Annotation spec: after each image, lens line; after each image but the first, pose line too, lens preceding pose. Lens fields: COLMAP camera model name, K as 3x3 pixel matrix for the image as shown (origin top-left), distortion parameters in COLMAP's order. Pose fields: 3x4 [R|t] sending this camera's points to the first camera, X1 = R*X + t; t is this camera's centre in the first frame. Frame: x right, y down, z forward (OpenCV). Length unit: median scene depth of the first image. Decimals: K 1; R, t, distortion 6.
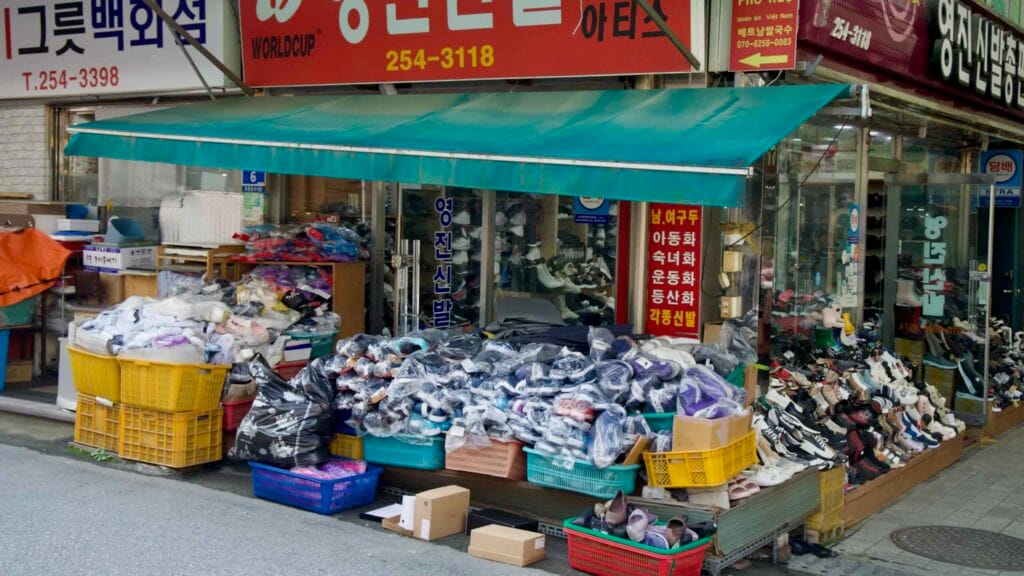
lens RADIAL K [[1167.8, 0, 511.6], [0, 1167.8, 246.0], [0, 0, 1]] dist [0.063554, 0.007760]
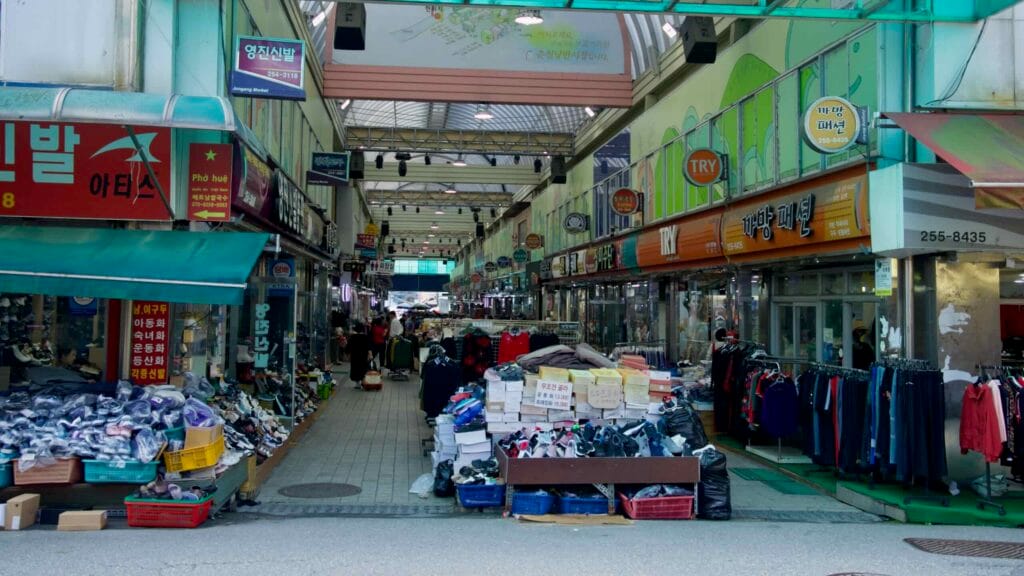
lens RADIAL K [[945.7, 0, 512.0], [0, 945.7, 288.0], [0, 0, 1]] dist [-0.005520, -0.001740]
pose [[0.769260, -0.010254, 0.638854, -0.322863], [0.034021, 0.999110, -0.024929, -0.005886], [-0.638030, 0.040912, 0.768924, -0.314526]]
